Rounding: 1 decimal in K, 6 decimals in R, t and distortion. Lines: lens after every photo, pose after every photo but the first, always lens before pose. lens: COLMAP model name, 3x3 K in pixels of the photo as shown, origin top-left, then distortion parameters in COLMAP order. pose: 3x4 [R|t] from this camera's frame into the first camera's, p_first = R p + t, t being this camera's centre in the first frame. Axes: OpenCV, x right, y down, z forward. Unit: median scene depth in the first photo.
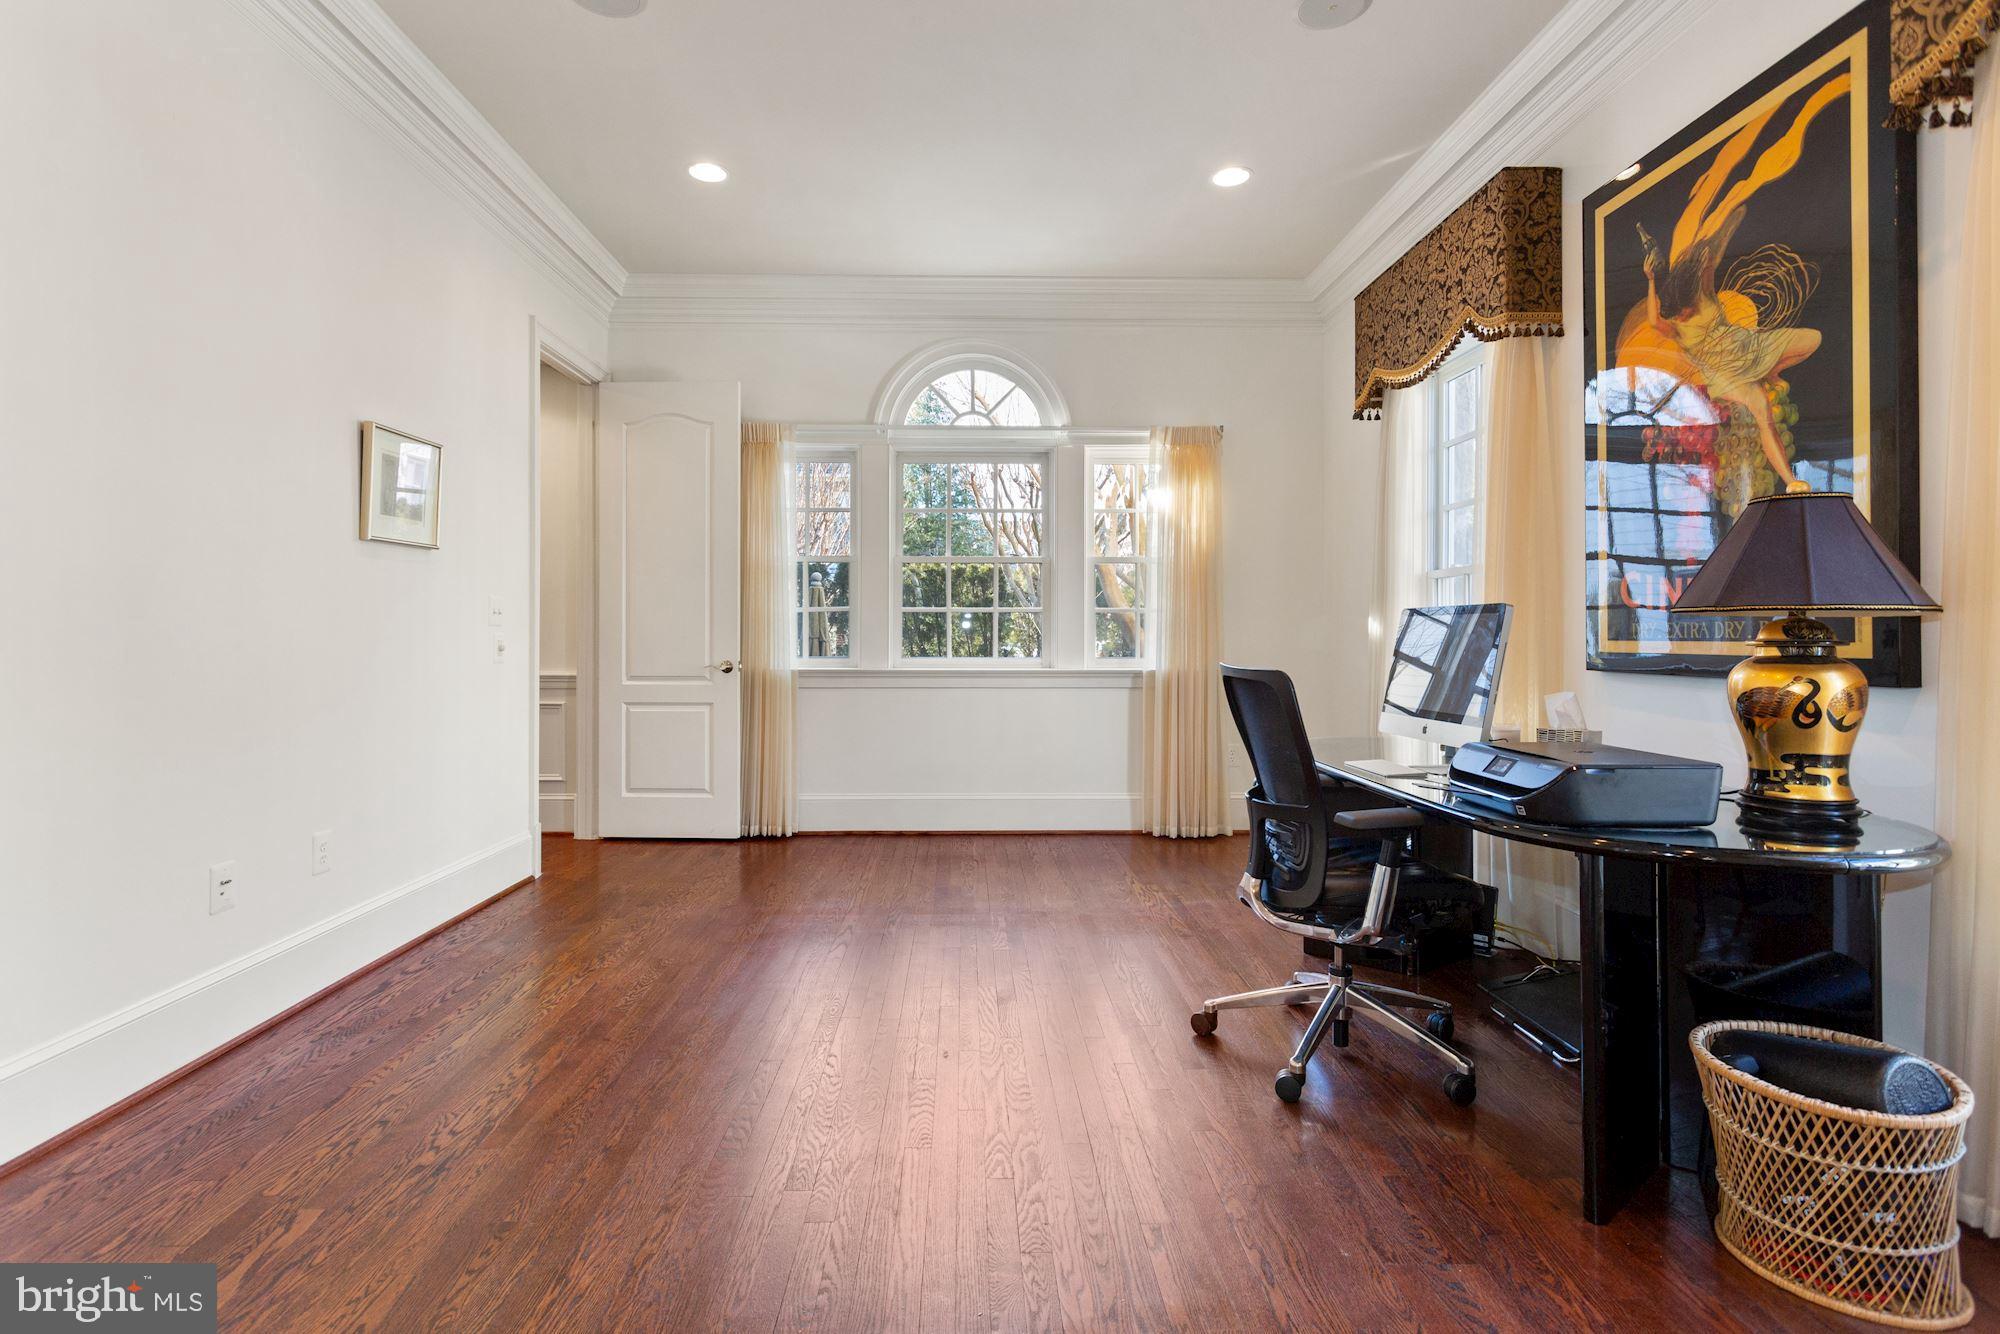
lens RADIAL K [[945.3, 0, 997.3], [0, 945.3, 665.2], [0, 0, 1]] dist [0.005138, 0.000961]
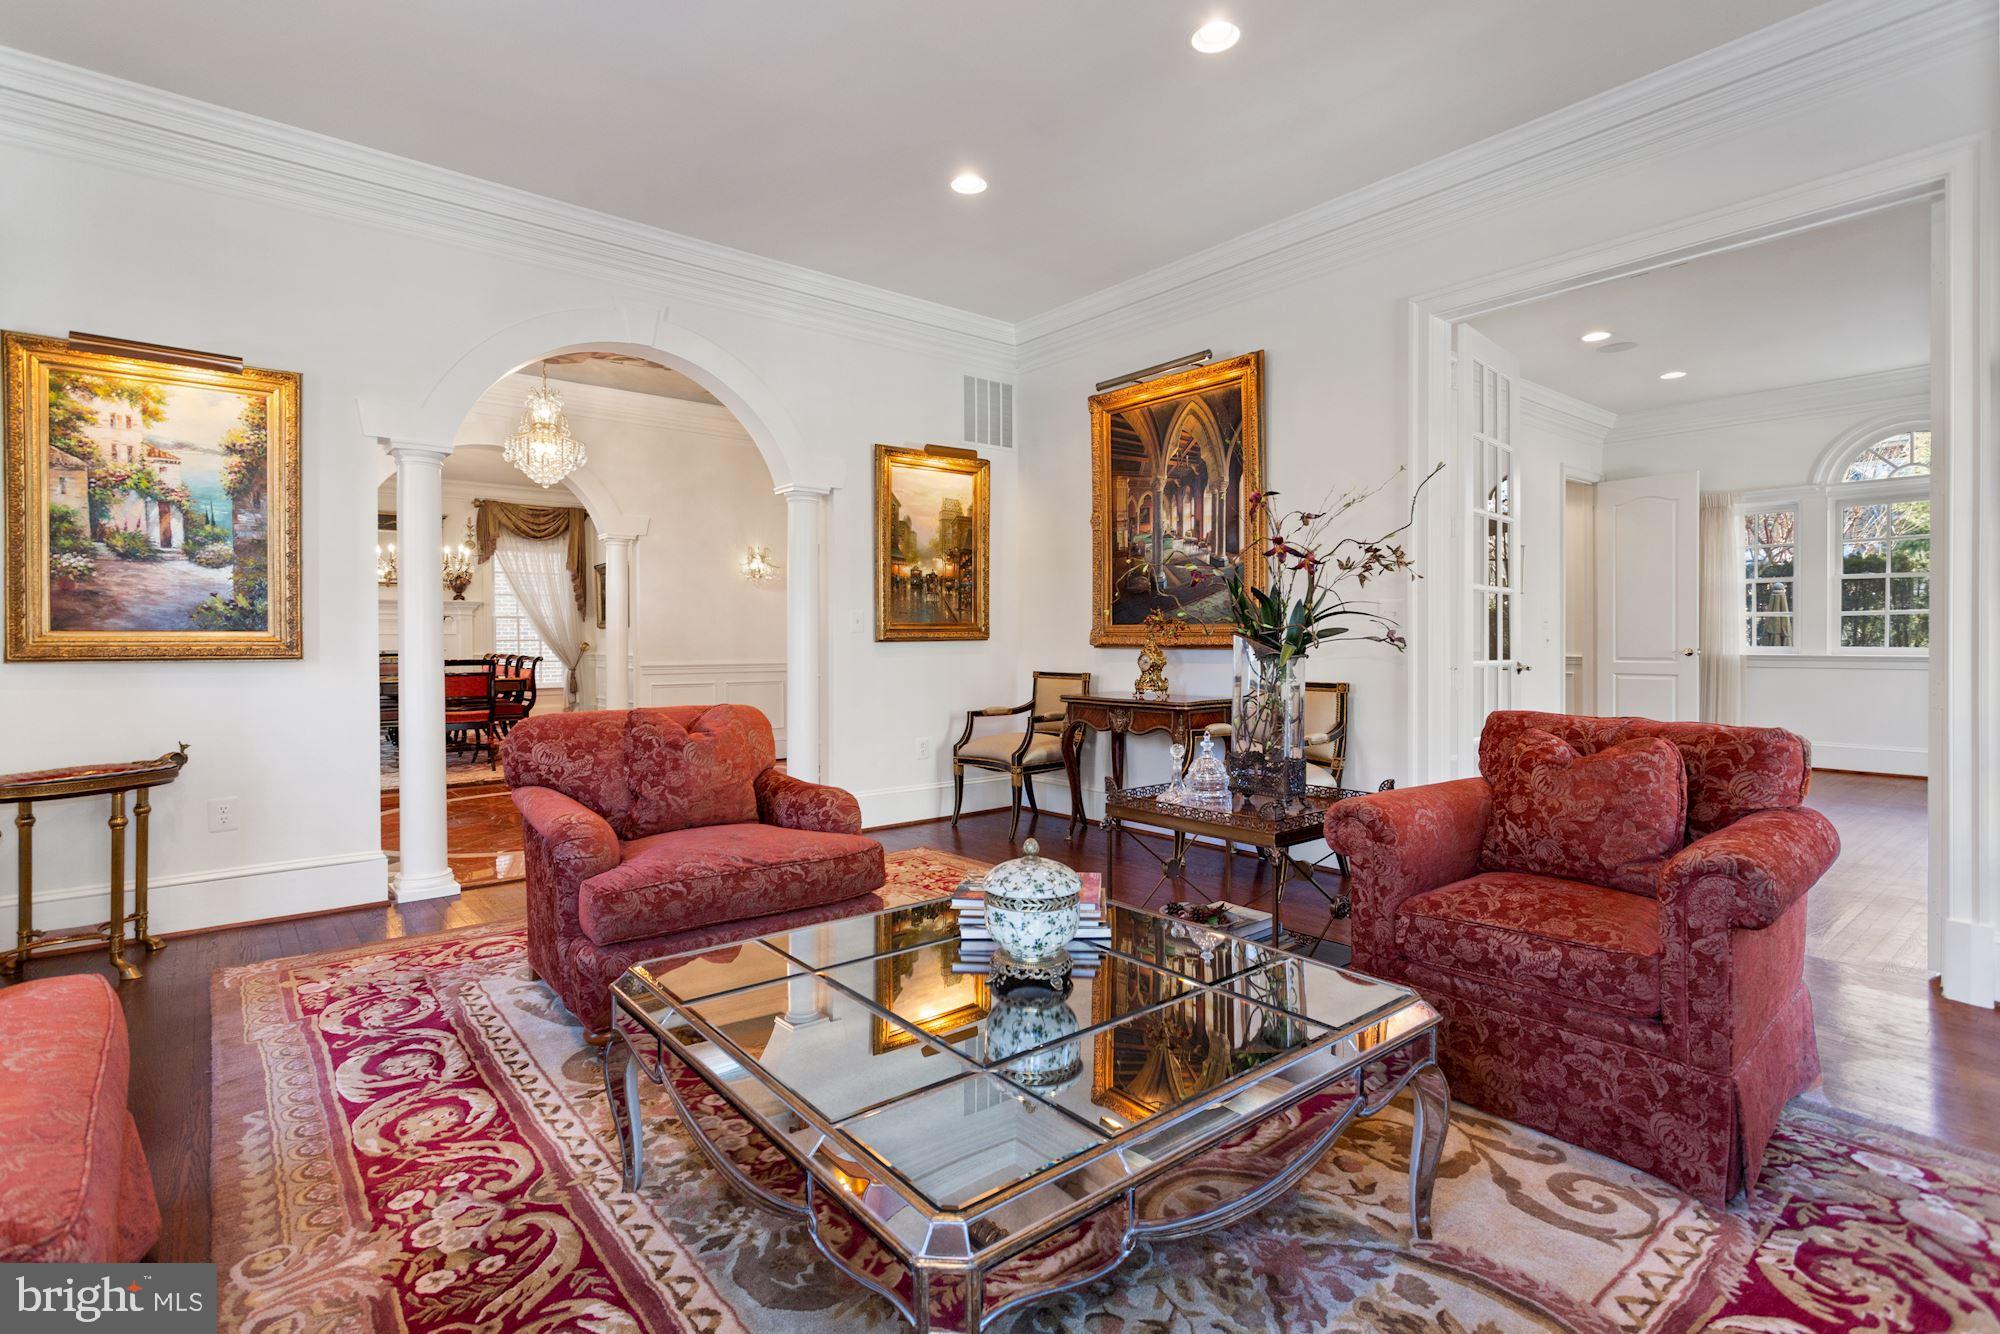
lens RADIAL K [[945.3, 0, 985.4], [0, 945.3, 648.5], [0, 0, 1]] dist [0.005138, 0.000961]
pose [[0.655792, 0.005760, -0.754919, 0.136921], [0.004101, 0.999929, 0.011192, -0.027211], [0.754930, -0.010435, 0.655722, -0.909376]]
